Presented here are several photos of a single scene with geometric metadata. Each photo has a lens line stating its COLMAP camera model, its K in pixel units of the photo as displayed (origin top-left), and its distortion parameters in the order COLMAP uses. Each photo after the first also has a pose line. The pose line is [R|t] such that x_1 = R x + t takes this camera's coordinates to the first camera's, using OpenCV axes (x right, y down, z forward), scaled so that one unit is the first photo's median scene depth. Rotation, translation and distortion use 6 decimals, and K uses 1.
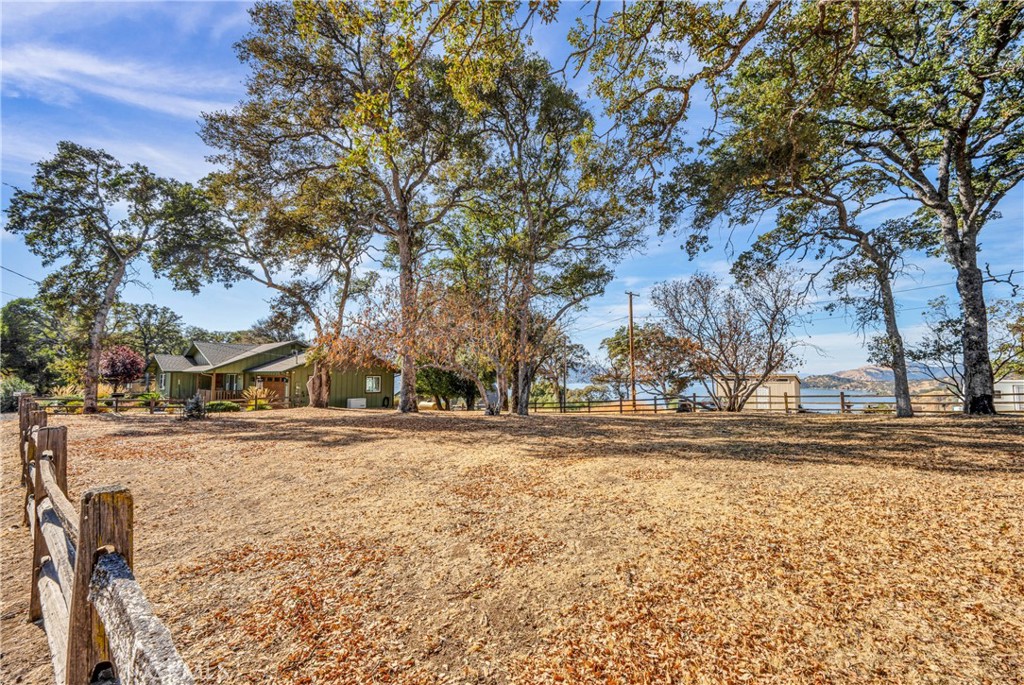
lens RADIAL K [[414.2, 0, 512.6], [0, 414.2, 350.7], [0, 0, 1]] dist [0.002221, 0.000379]
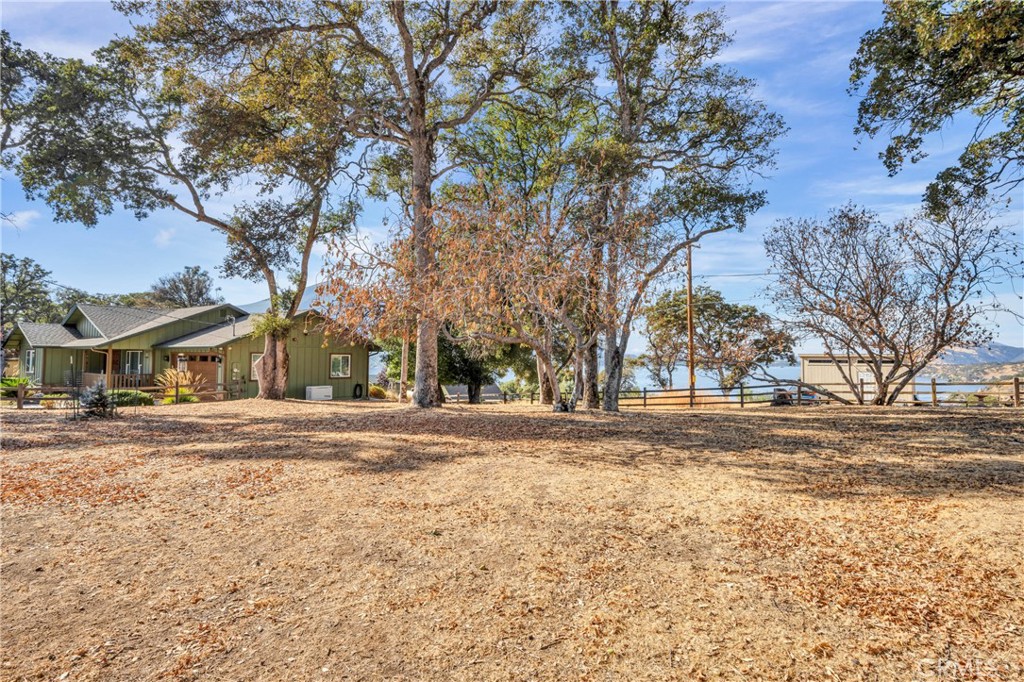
lens RADIAL K [[531.6, 0, 511.7], [0, 531.6, 335.2], [0, 0, 1]] dist [-0.000273, 0.001540]
pose [[0.998827, 0.005933, 0.048052, -0.123248], [-0.006832, 0.999804, 0.018576, 0.012920], [-0.047932, -0.018882, 0.998672, 0.111827]]
